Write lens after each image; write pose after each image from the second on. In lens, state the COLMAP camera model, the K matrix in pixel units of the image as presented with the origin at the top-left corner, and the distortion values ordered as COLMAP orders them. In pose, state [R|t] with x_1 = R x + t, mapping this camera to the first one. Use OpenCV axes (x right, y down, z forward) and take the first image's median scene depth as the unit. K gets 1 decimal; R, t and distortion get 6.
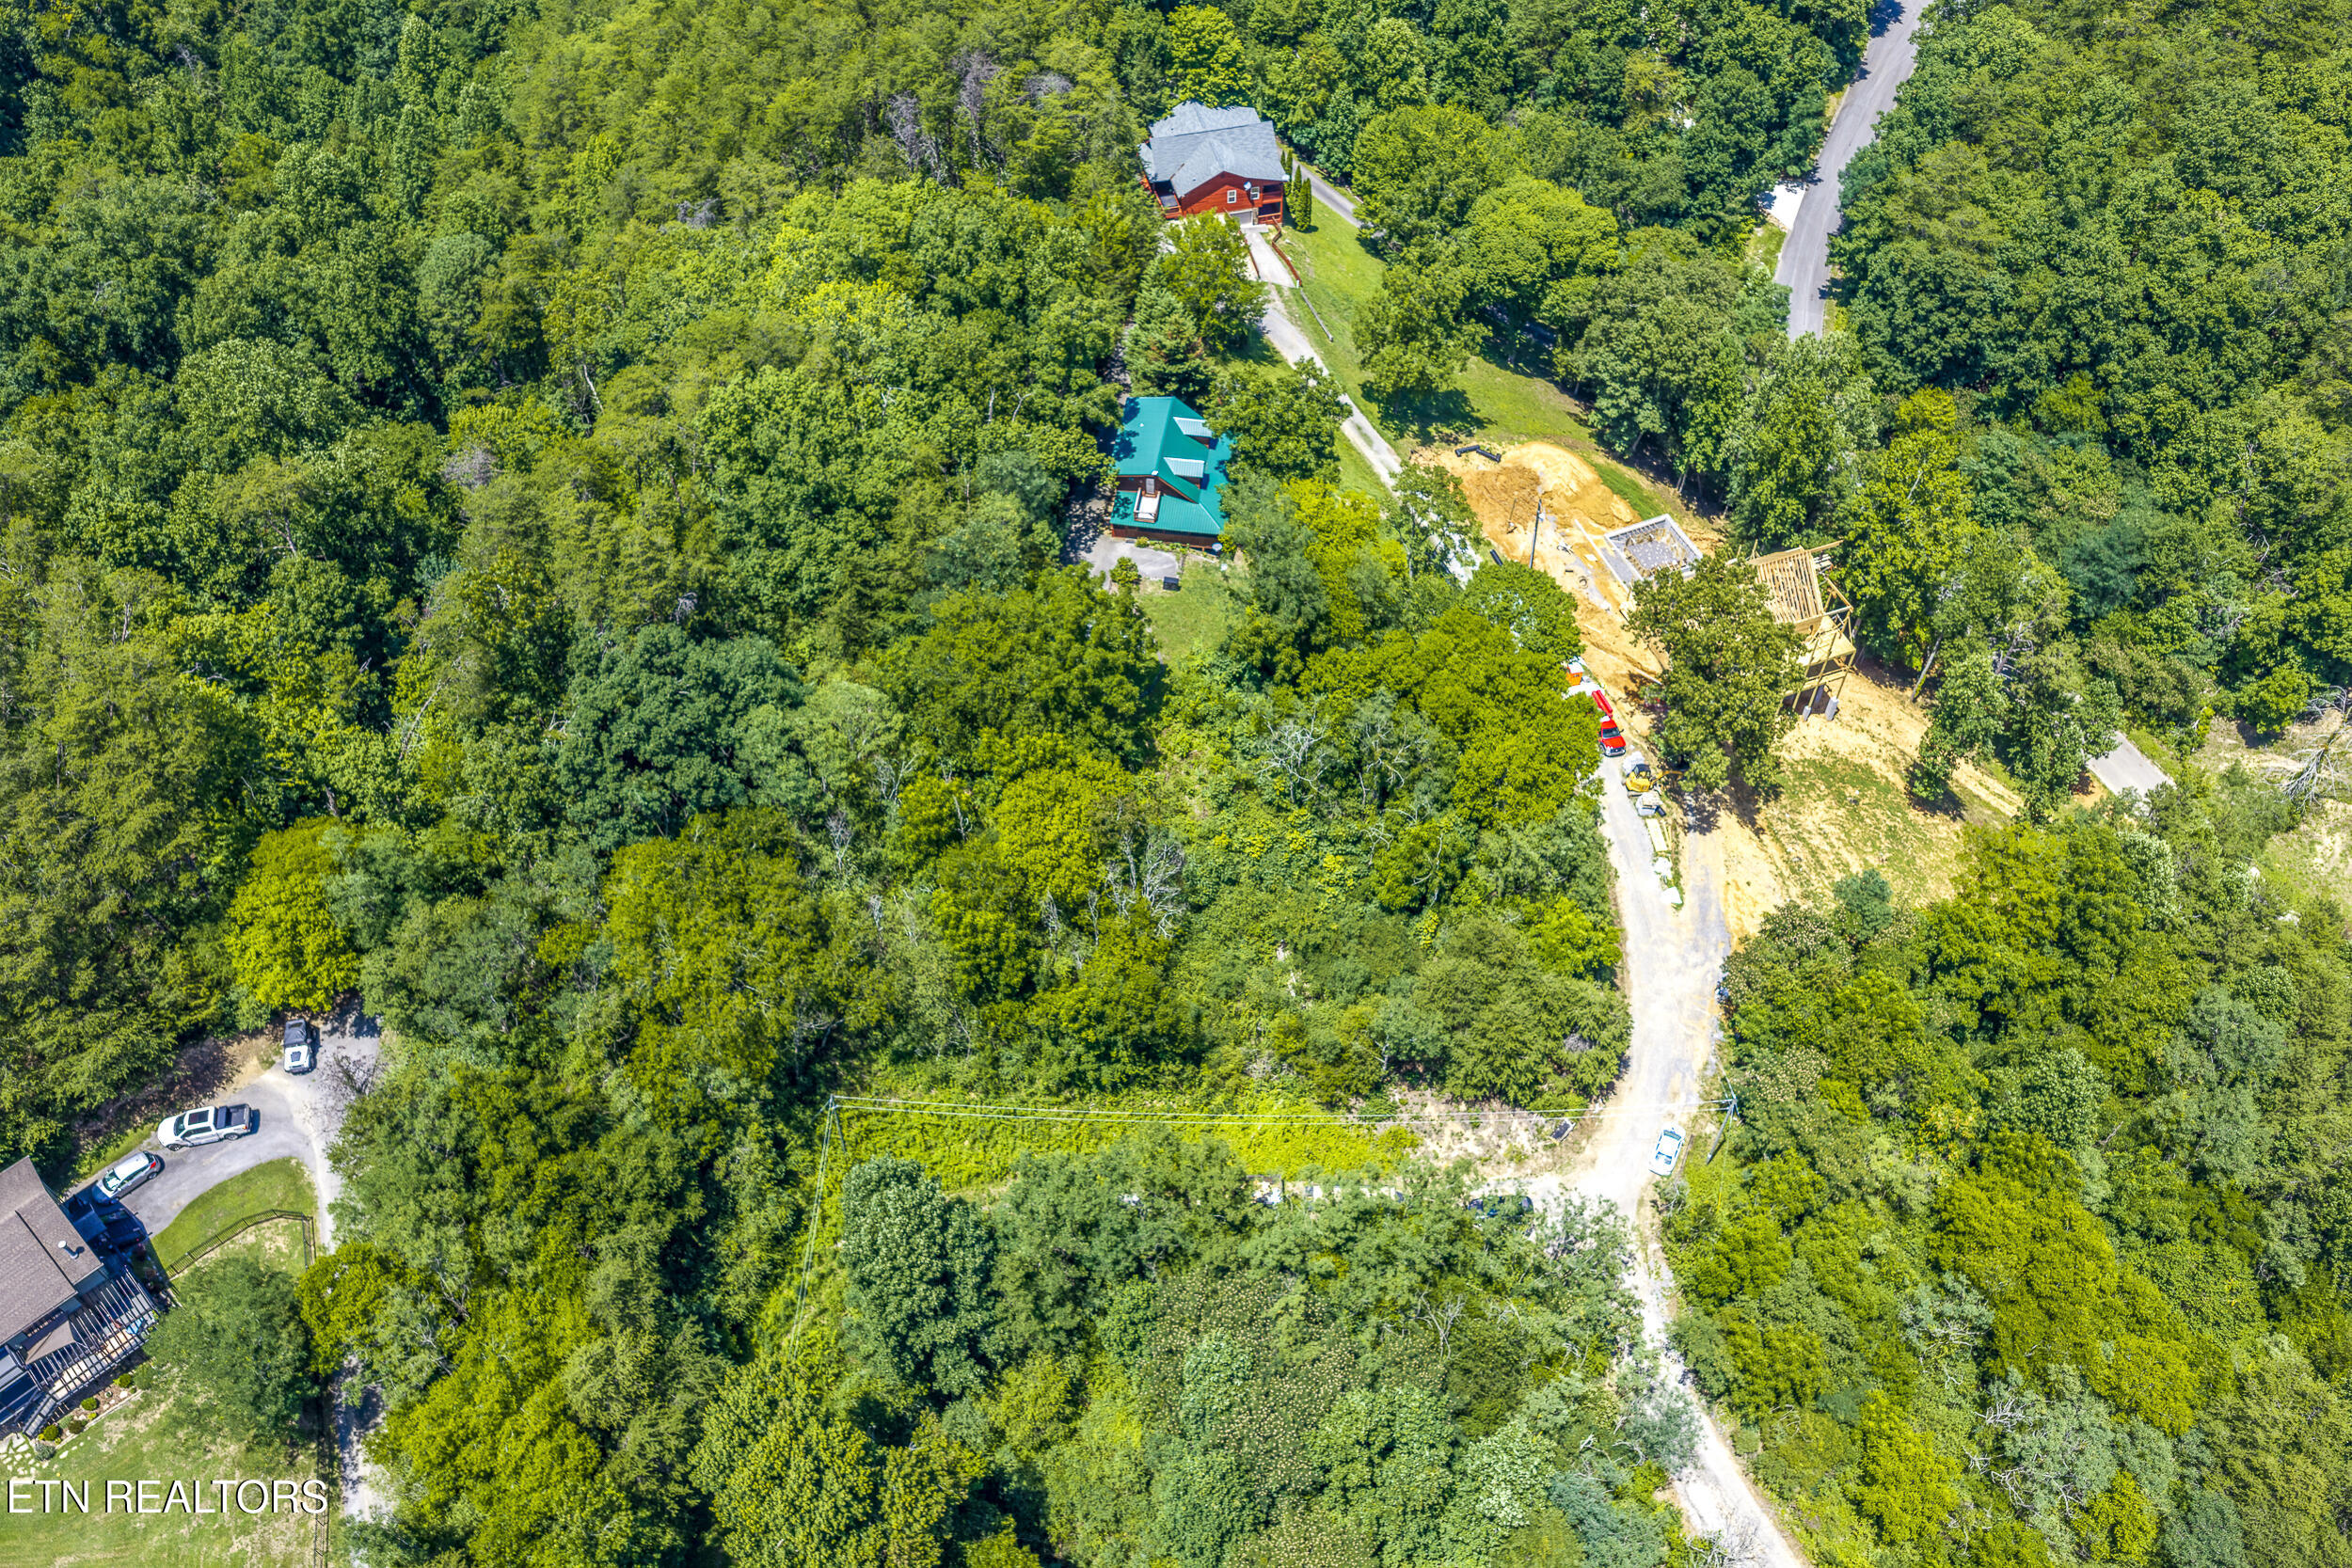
lens RADIAL K [[1962.2, 0, 1182.4], [0, 1962.2, 789.4], [0, 0, 1]] dist [0.011196, -0.011076]
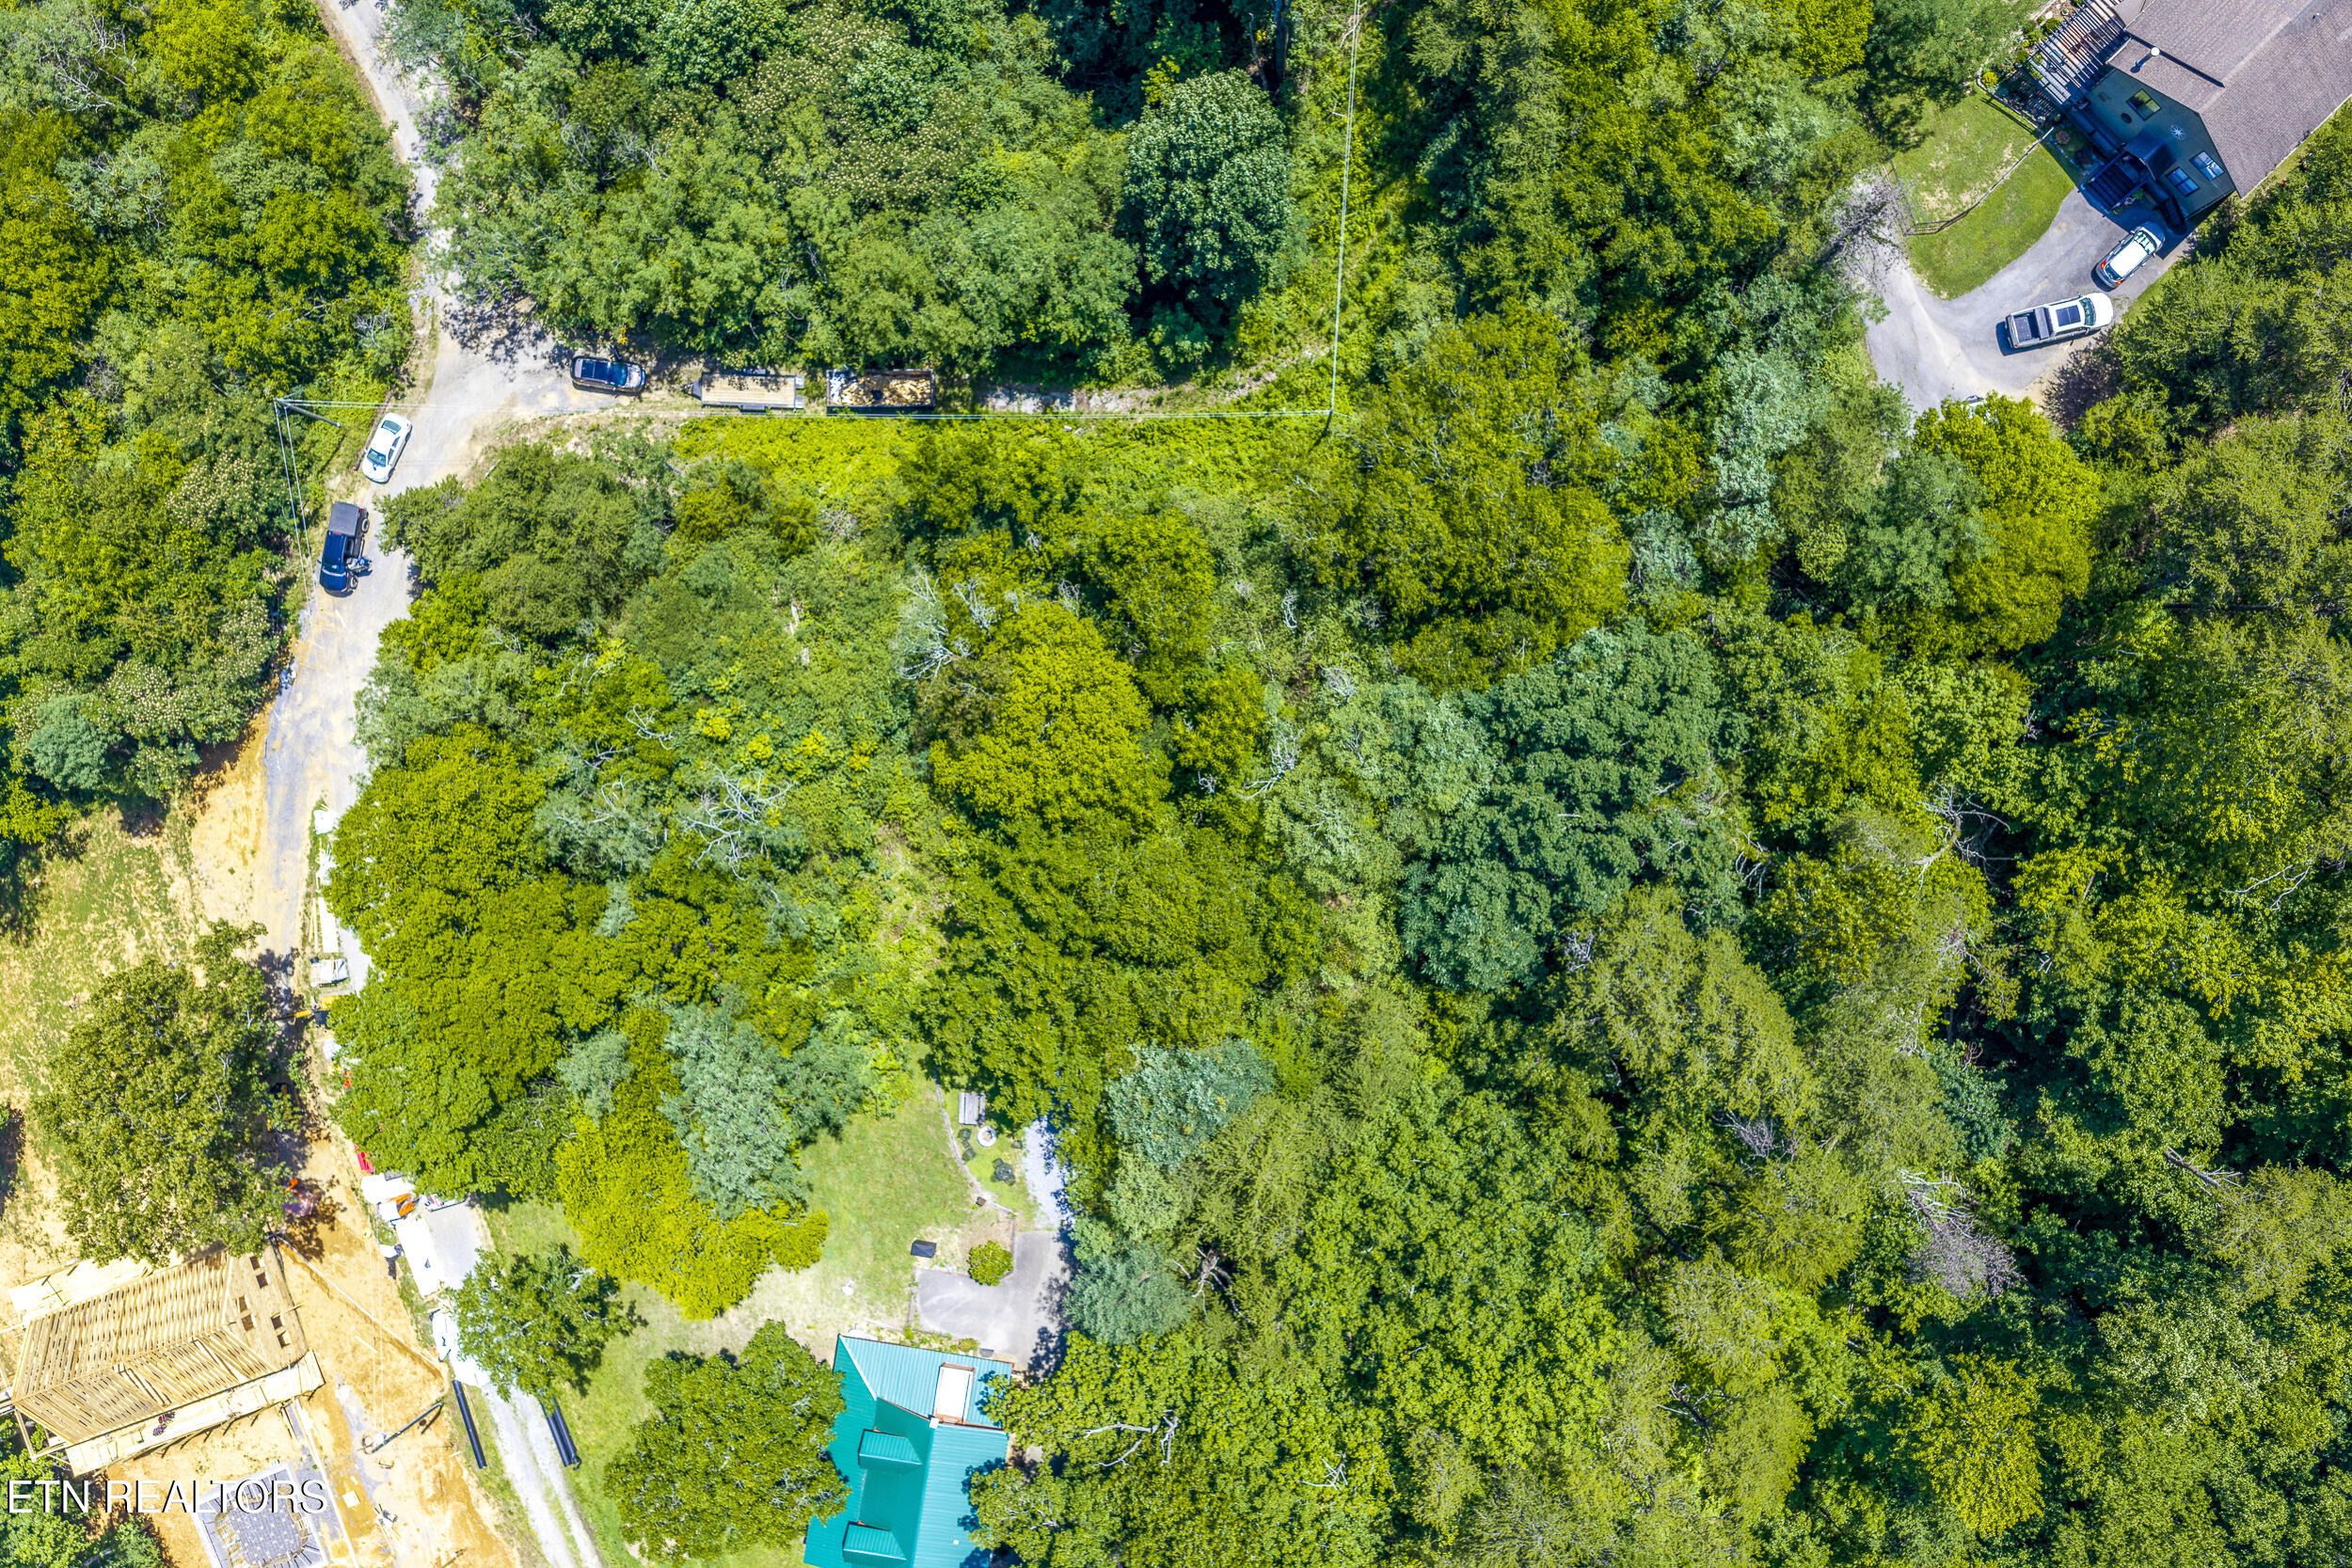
lens RADIAL K [[1968.3, 0, 1180.0], [0, 1968.3, 781.1], [0, 0, 1]] dist [0.009671, -0.010167]
pose [[-0.999713, -0.010524, 0.021537, -0.094279], [0.021773, -0.774496, 0.632204, -0.354404], [0.010027, 0.632491, 0.774503, 0.313795]]
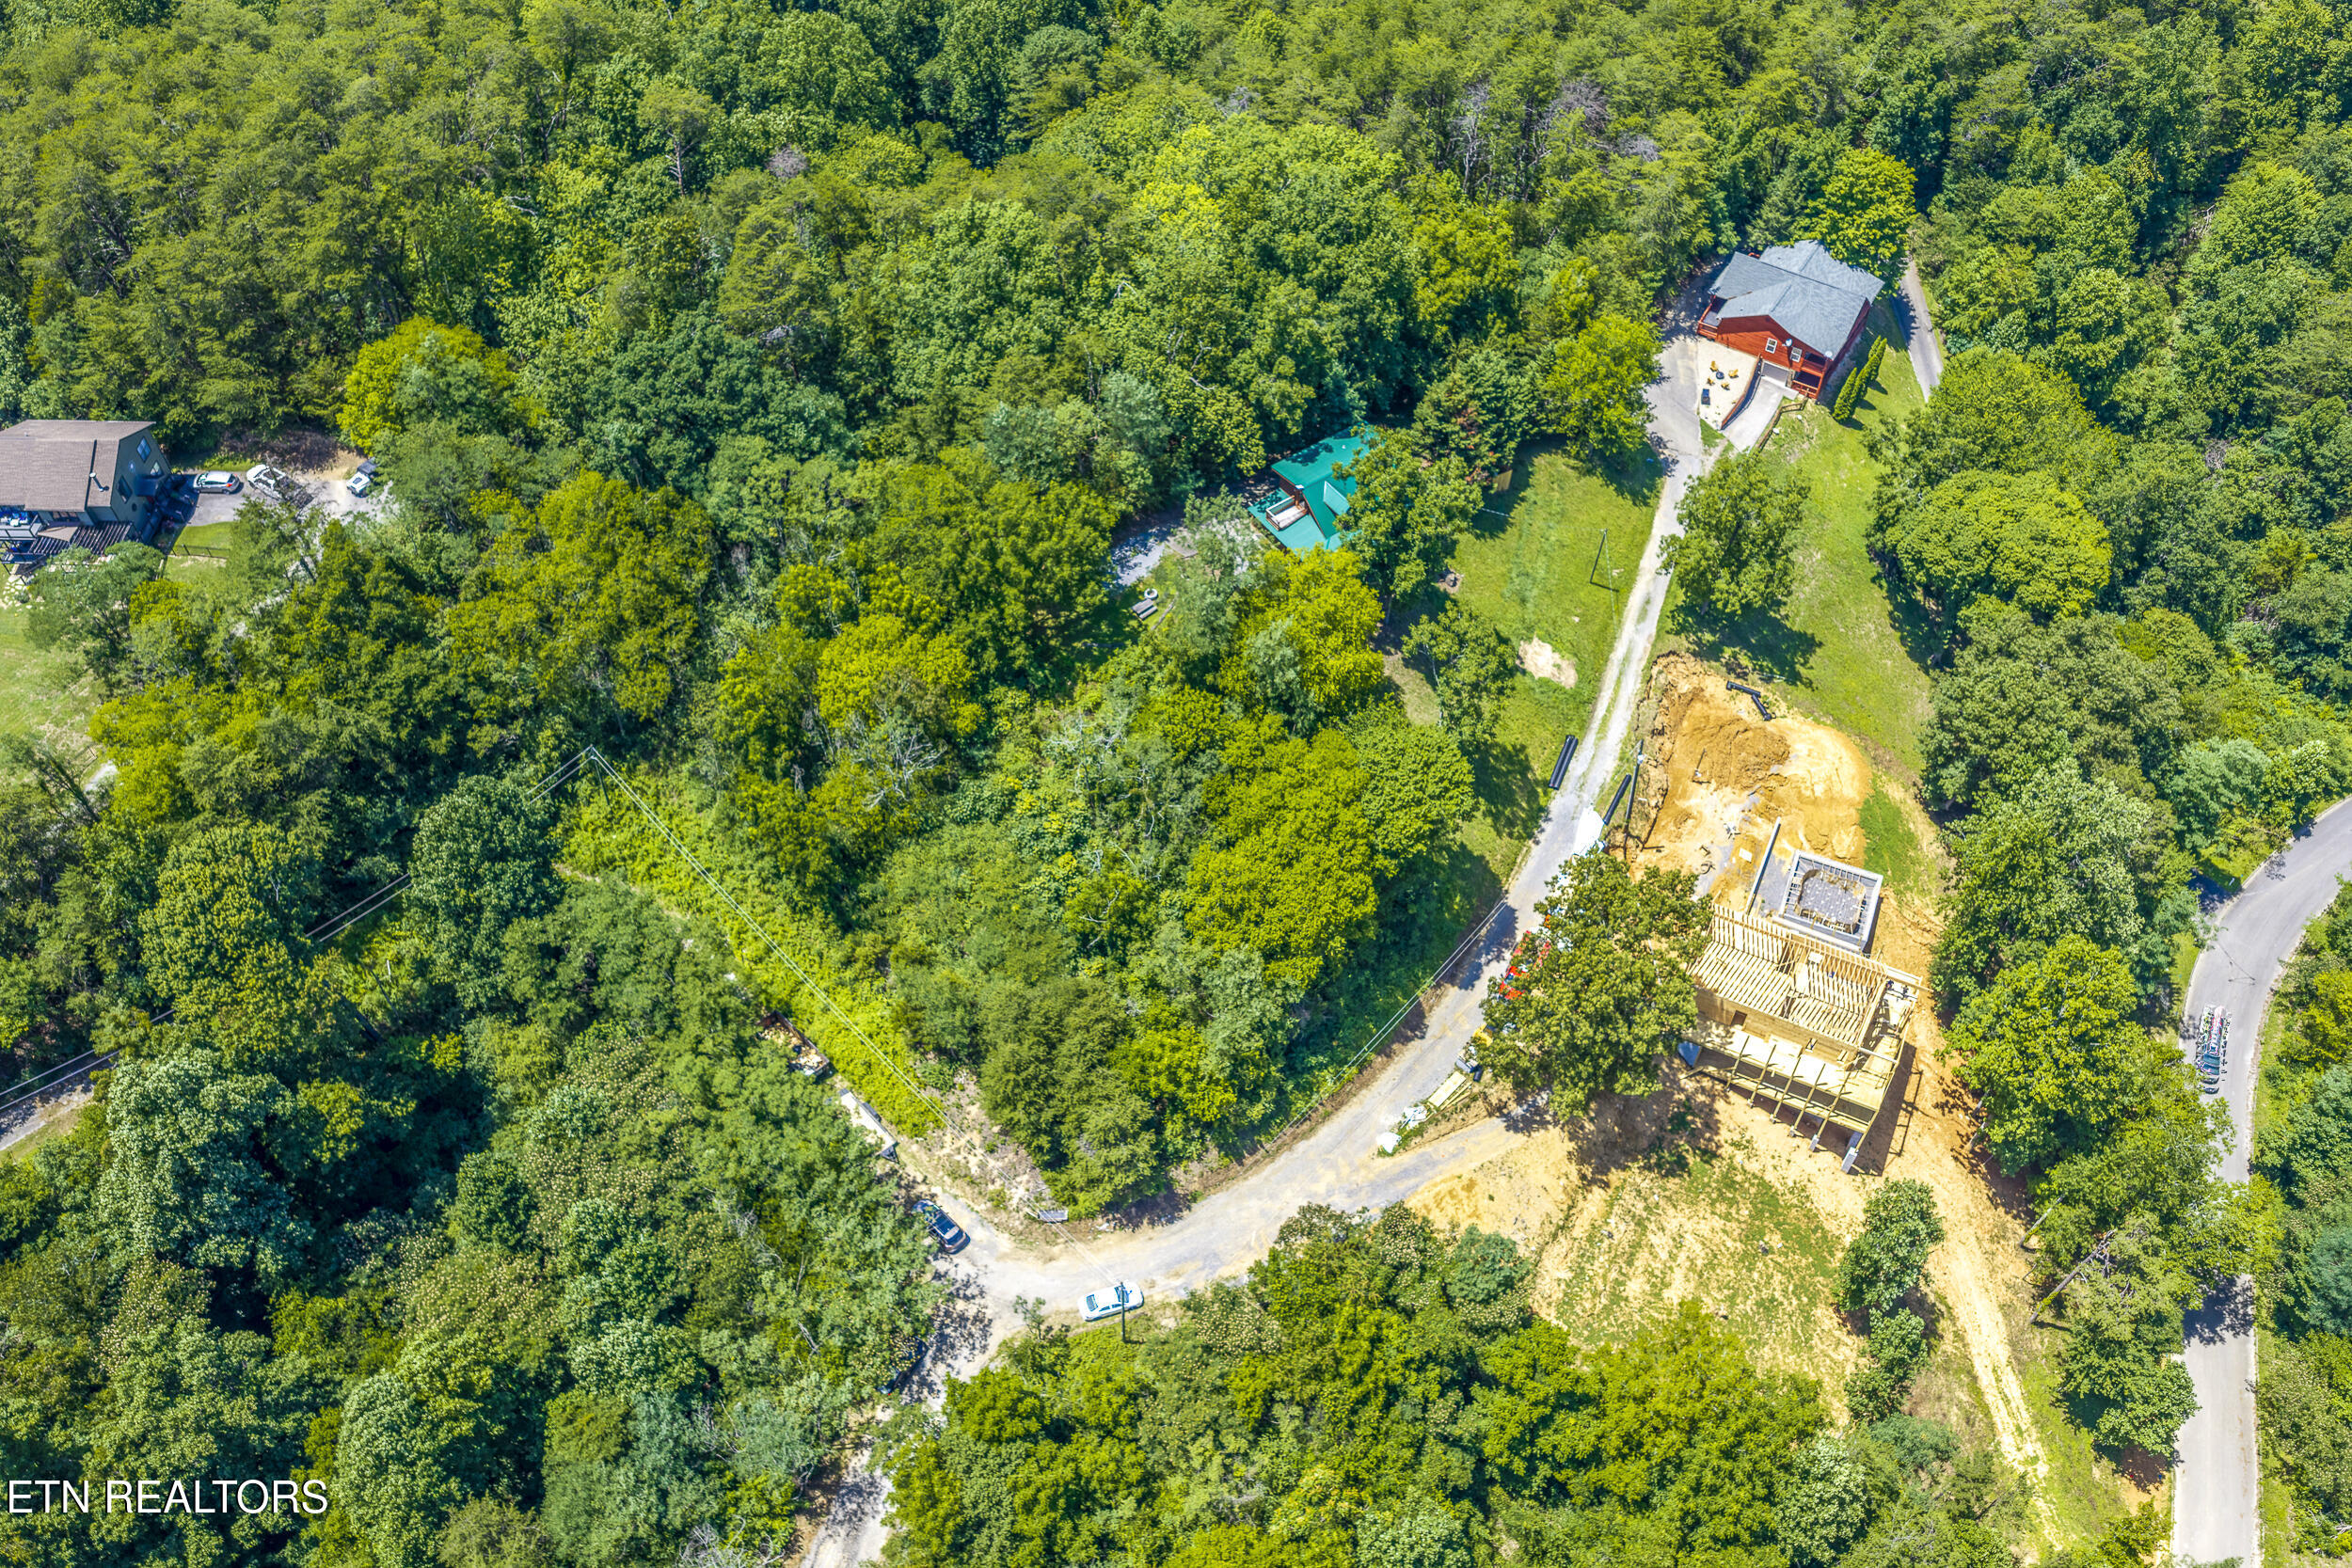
lens RADIAL K [[1968.3, 0, 1180.0], [0, 1968.3, 781.1], [0, 0, 1]] dist [0.009671, -0.010167]
pose [[0.690105, 0.563269, -0.454404, 0.416565], [-0.561850, 0.812745, 0.154177, -0.139059], [0.456158, 0.148909, 0.877352, 0.107150]]
